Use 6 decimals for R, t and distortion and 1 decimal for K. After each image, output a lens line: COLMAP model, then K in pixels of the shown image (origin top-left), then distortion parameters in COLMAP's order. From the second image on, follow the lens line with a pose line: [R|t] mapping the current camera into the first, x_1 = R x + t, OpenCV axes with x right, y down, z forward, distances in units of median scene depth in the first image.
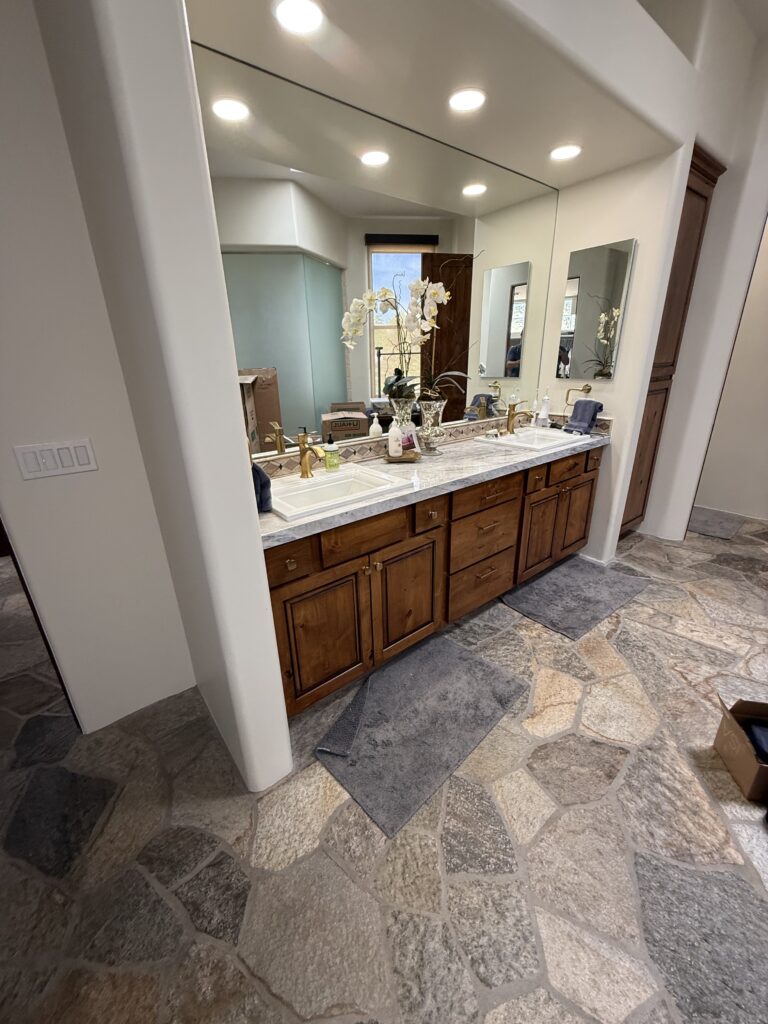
lens RADIAL K [[407.7, 0, 385.4], [0, 407.7, 511.8], [0, 0, 1]] dist [0.007100, 0.001646]
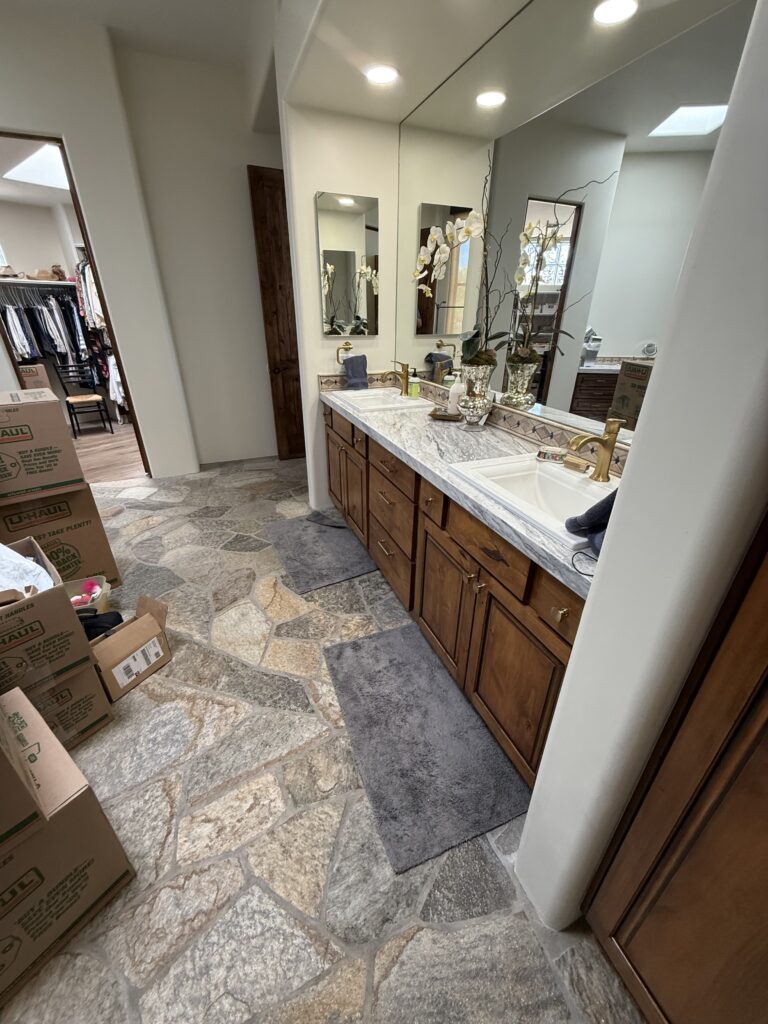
lens RADIAL K [[407.7, 0, 384.4], [0, 407.7, 511.8], [0, 0, 1]] dist [0.007100, 0.001646]
pose [[-0.290664, 0.440075, -0.849617, 1.202857], [-0.340126, 0.782436, 0.521639, -0.484624], [0.894331, 0.440599, -0.077745, 1.219237]]
